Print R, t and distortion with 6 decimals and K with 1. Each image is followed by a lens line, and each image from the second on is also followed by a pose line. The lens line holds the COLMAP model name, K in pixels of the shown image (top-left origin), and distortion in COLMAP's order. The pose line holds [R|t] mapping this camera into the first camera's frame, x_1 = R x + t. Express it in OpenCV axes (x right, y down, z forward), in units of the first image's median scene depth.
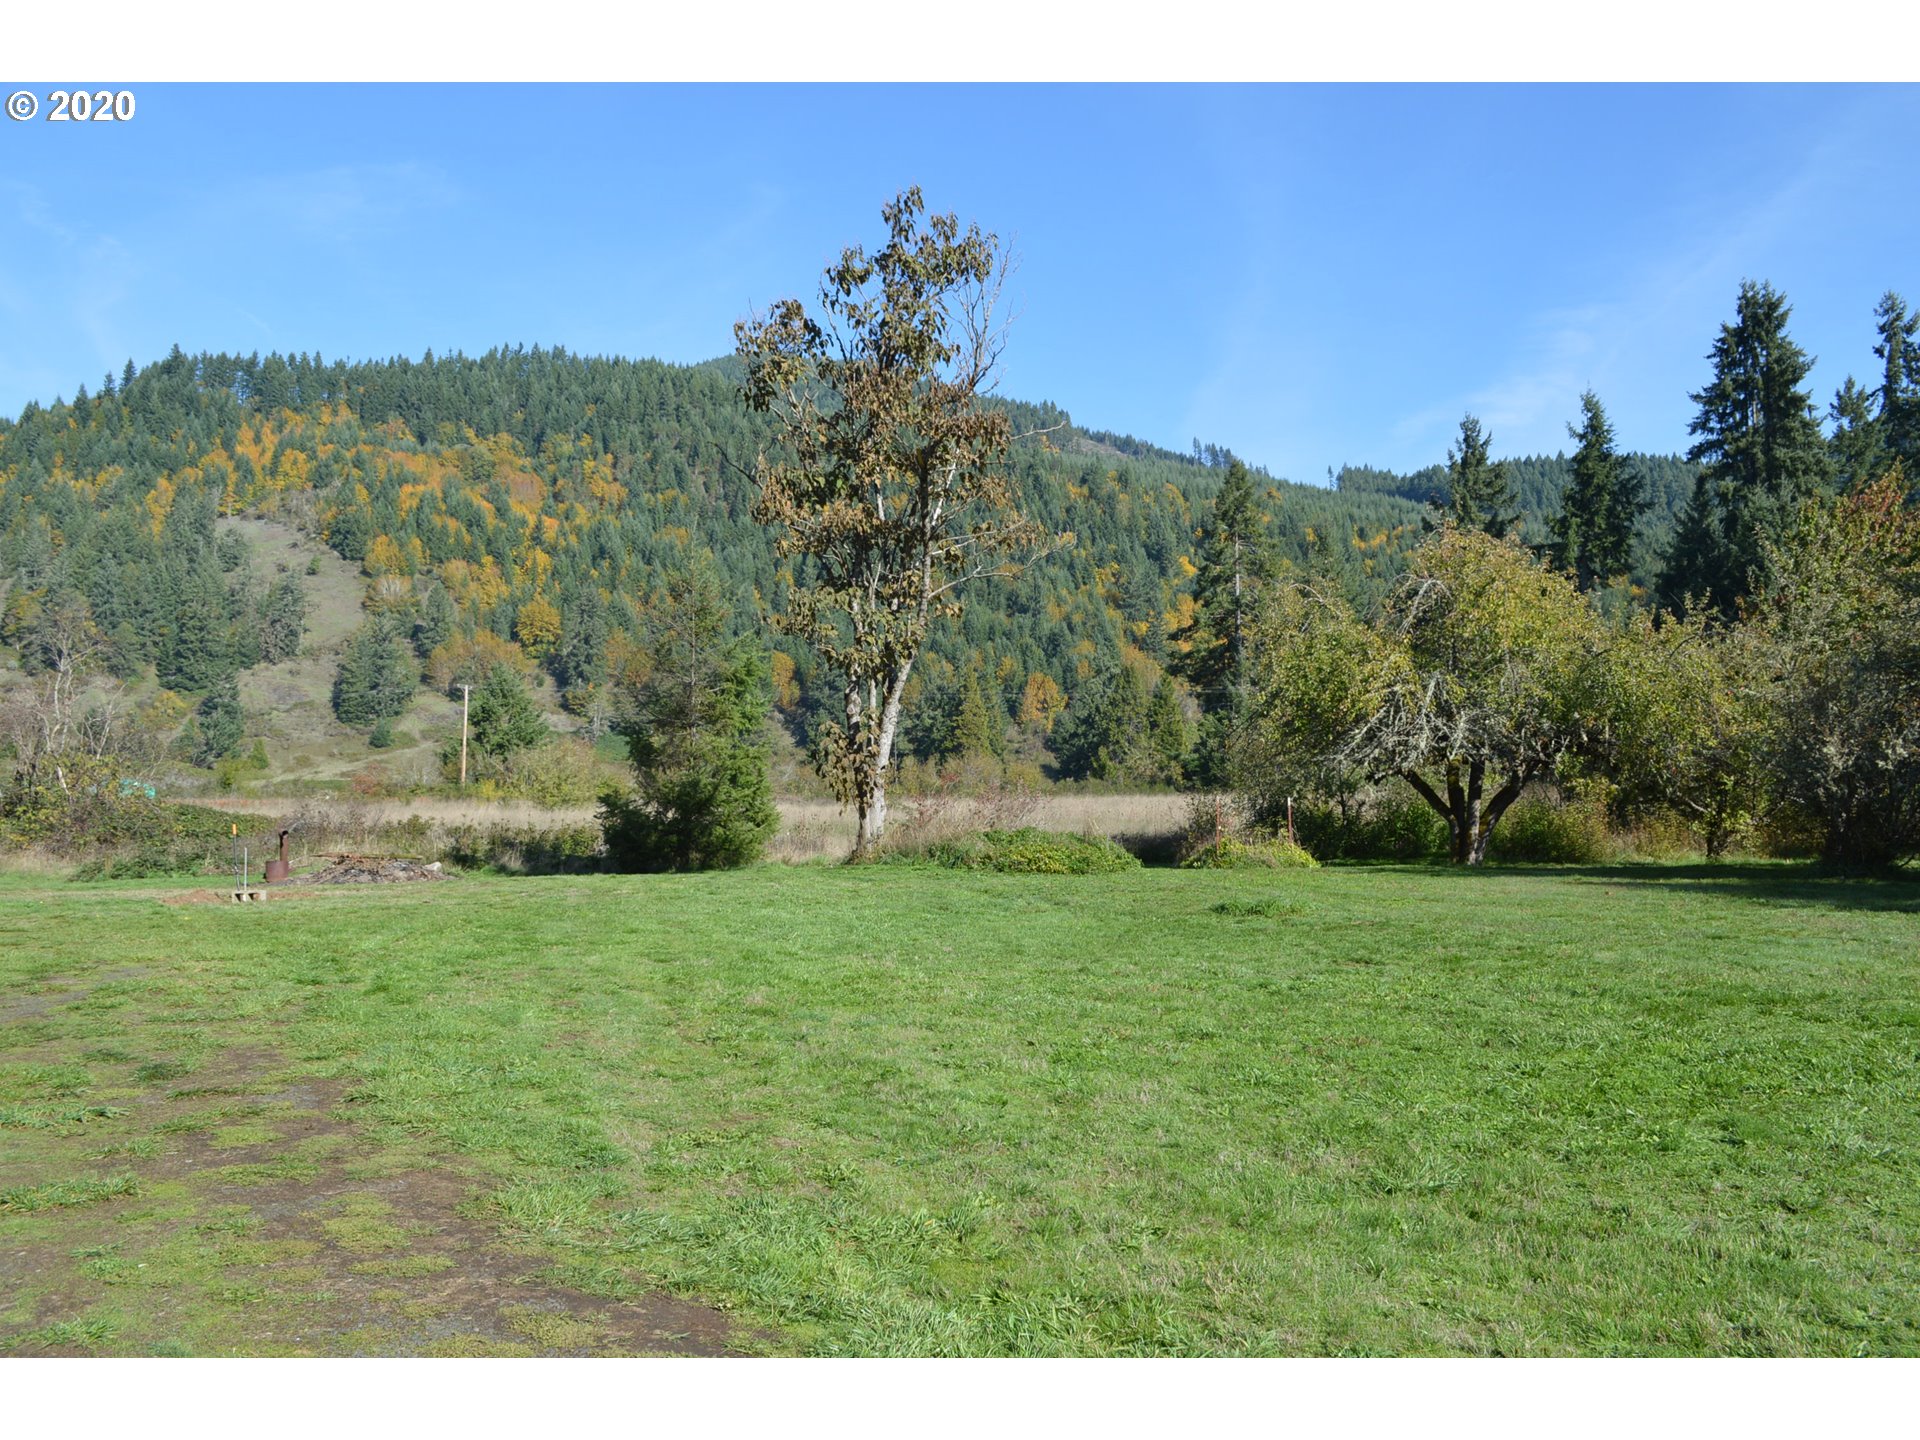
lens RADIAL K [[1519.4, 0, 937.2], [0, 1519.4, 722.2], [0, 0, 1]] dist [-0.022536, 0.007313]
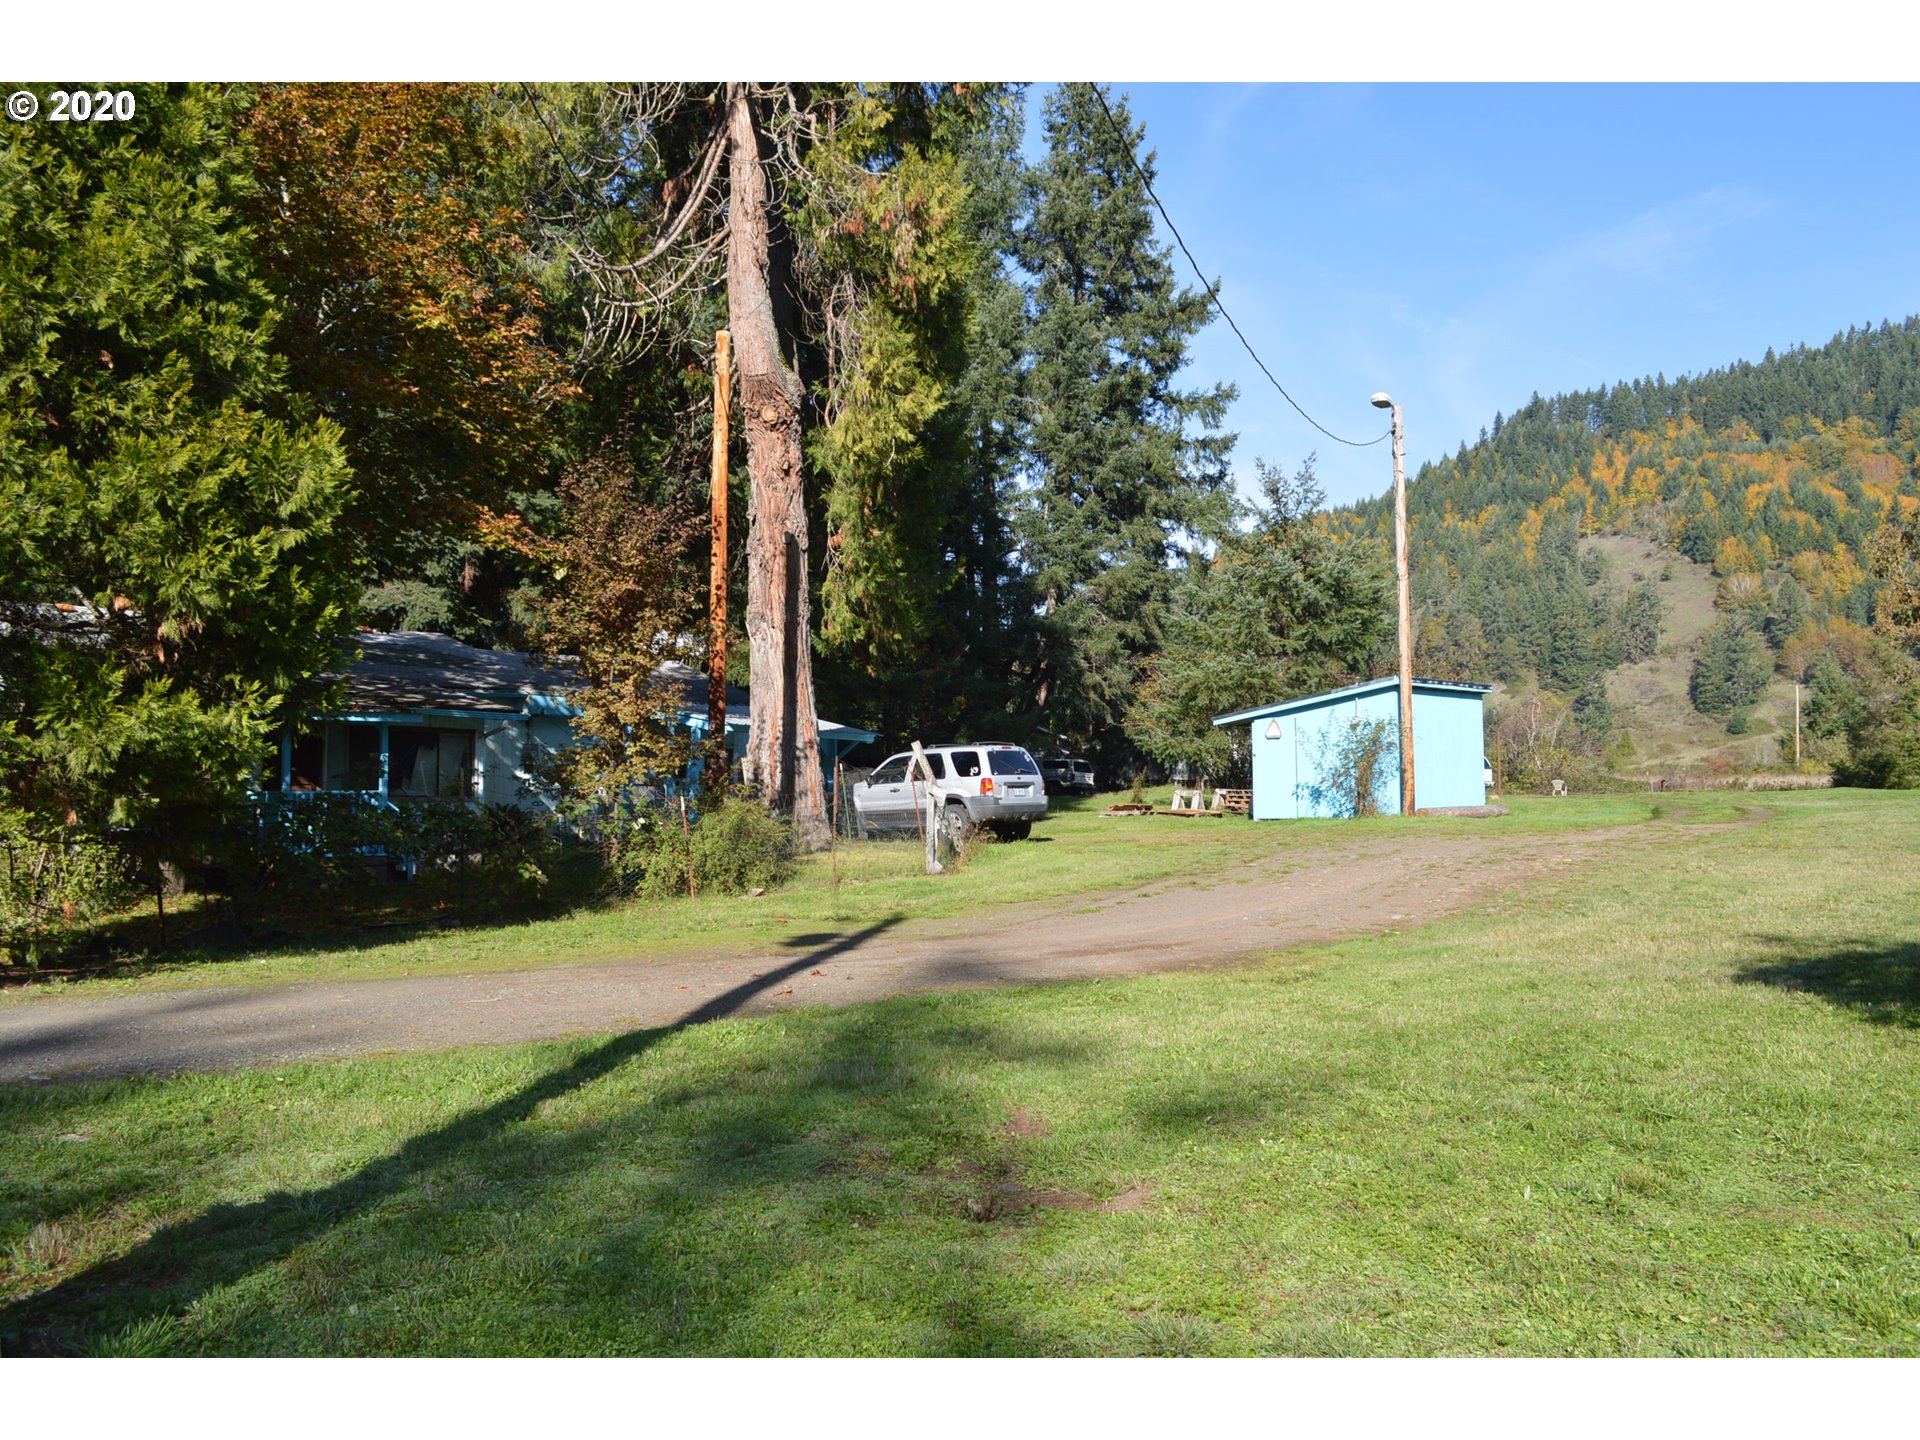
lens RADIAL K [[1519.4, 0, 937.2], [0, 1519.4, 722.2], [0, 0, 1]] dist [-0.022536, 0.007313]
pose [[0.663724, -0.035420, -0.747139, 0.054333], [0.041193, 0.999093, -0.010771, -0.003392], [0.746842, -0.023628, 0.664581, -0.131962]]
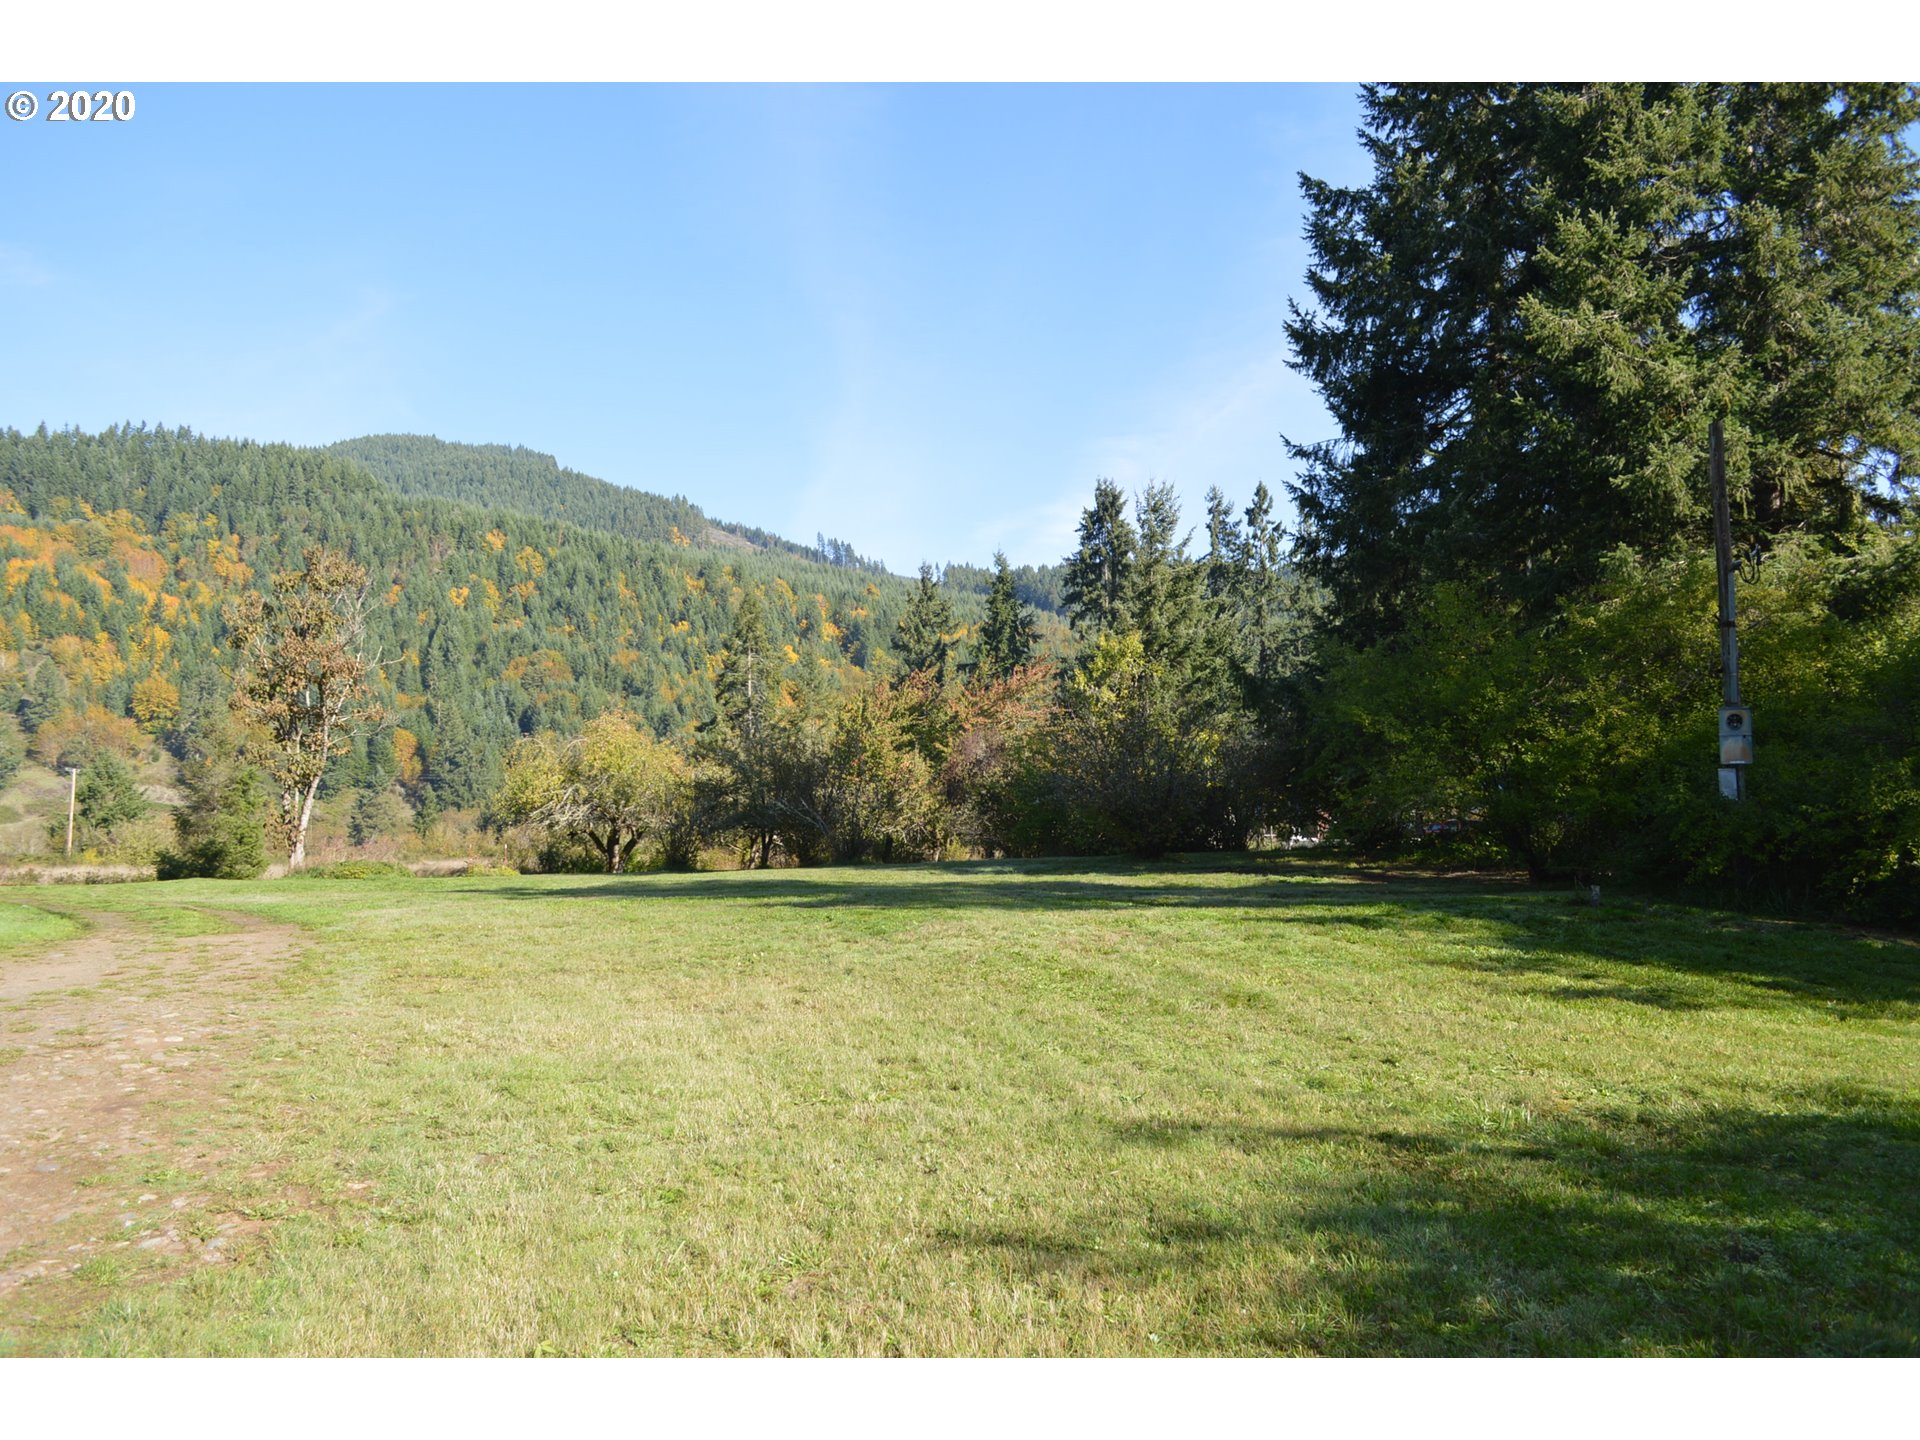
lens RADIAL K [[1500.7, 0, 960.0], [0, 1500.7, 720.0], [0, 0, 1]] dist [-0.010061, 0.001968]
pose [[0.973276, 0.007617, 0.229510, 0.032506], [0.003261, 0.998891, -0.046980, -0.001968], [-0.229613, 0.046473, 0.972172, -0.101615]]
